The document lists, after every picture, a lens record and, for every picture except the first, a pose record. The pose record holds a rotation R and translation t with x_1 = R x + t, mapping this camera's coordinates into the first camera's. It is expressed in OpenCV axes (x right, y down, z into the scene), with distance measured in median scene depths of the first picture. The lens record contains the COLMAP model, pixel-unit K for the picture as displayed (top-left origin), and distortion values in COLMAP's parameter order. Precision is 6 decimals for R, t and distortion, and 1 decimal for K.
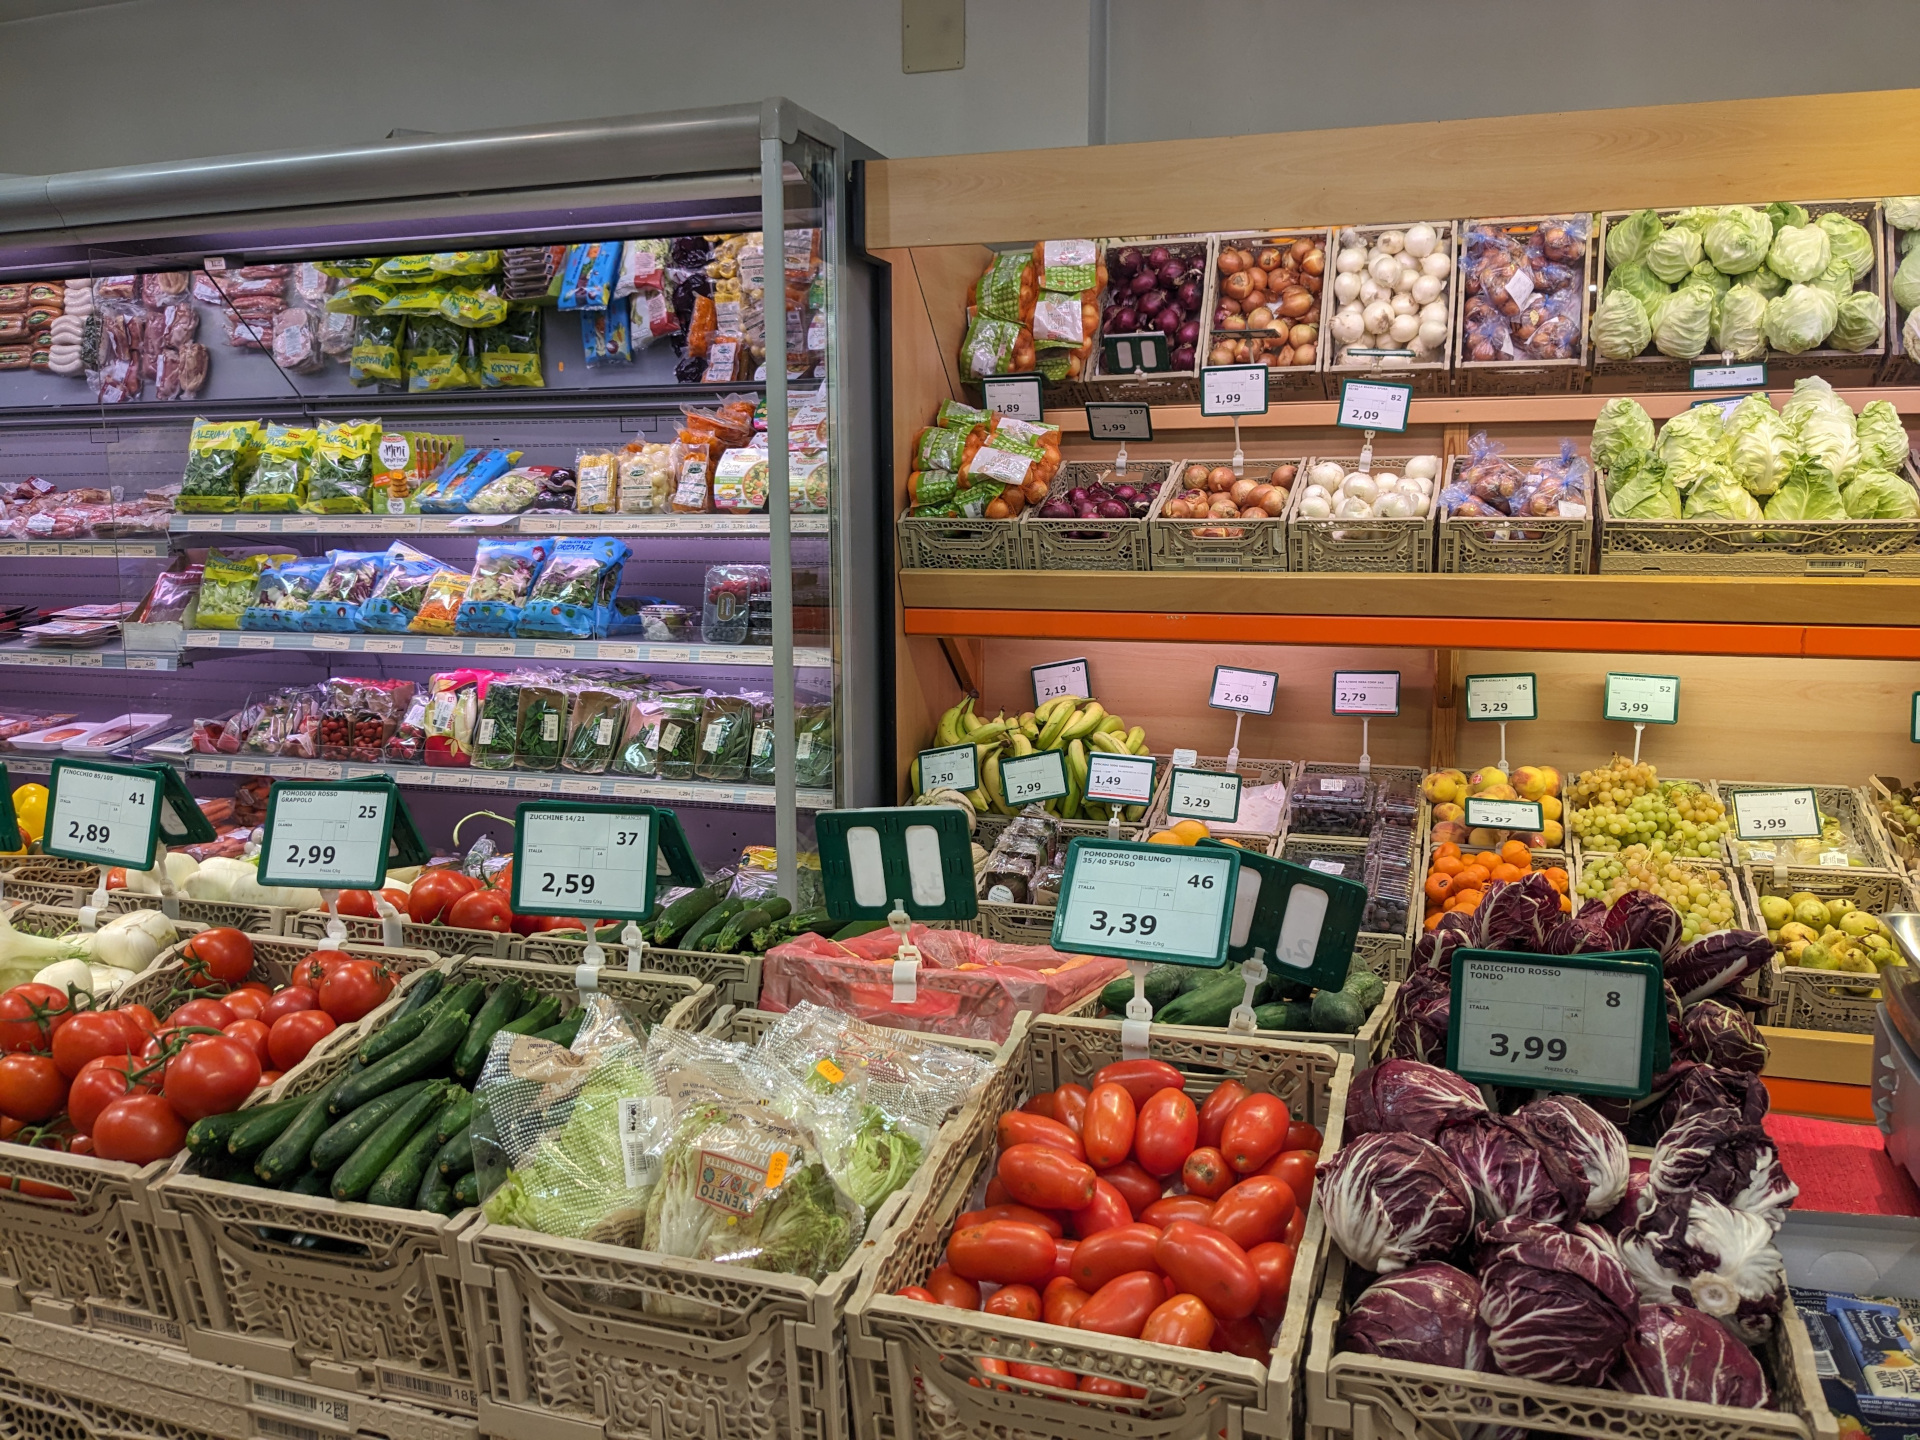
lens RADIAL K [[1515.9, 0, 959.5], [0, 1515.9, 722.2], [0, 0, 1]] dist [0.013182, -0.060991]
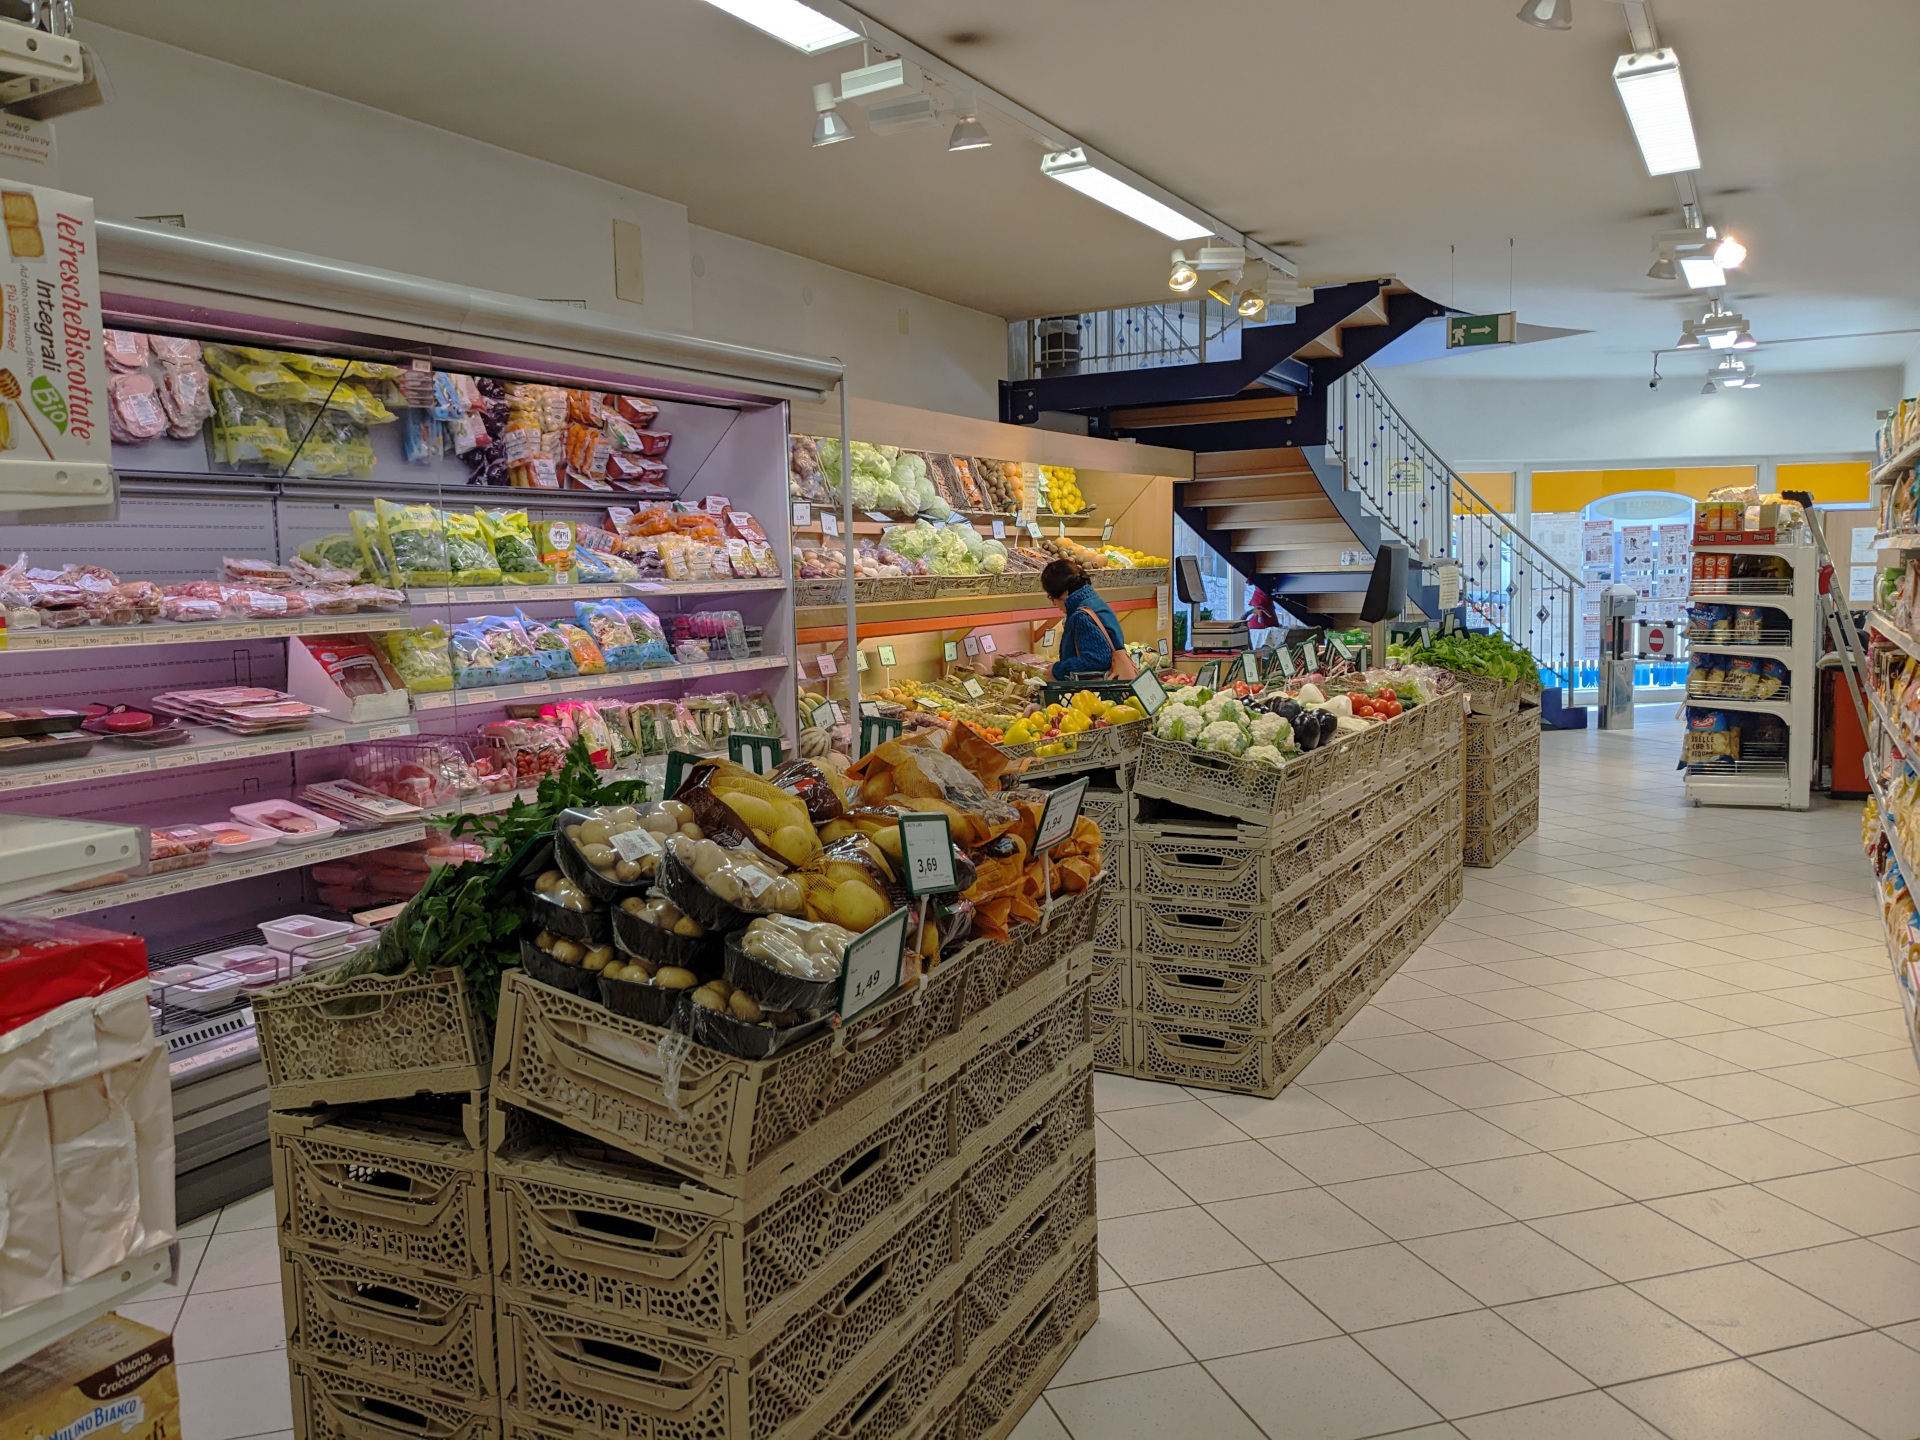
lens RADIAL K [[1515.9, 0, 960.2], [0, 1515.9, 717.3], [0, 0, 1]] dist [0.013182, -0.060991]
pose [[0.128872, -0.095757, 0.987027, -1.503359], [0.165586, 0.983431, 0.073788, -0.061643], [-0.977739, 0.153928, 0.142593, 0.475680]]
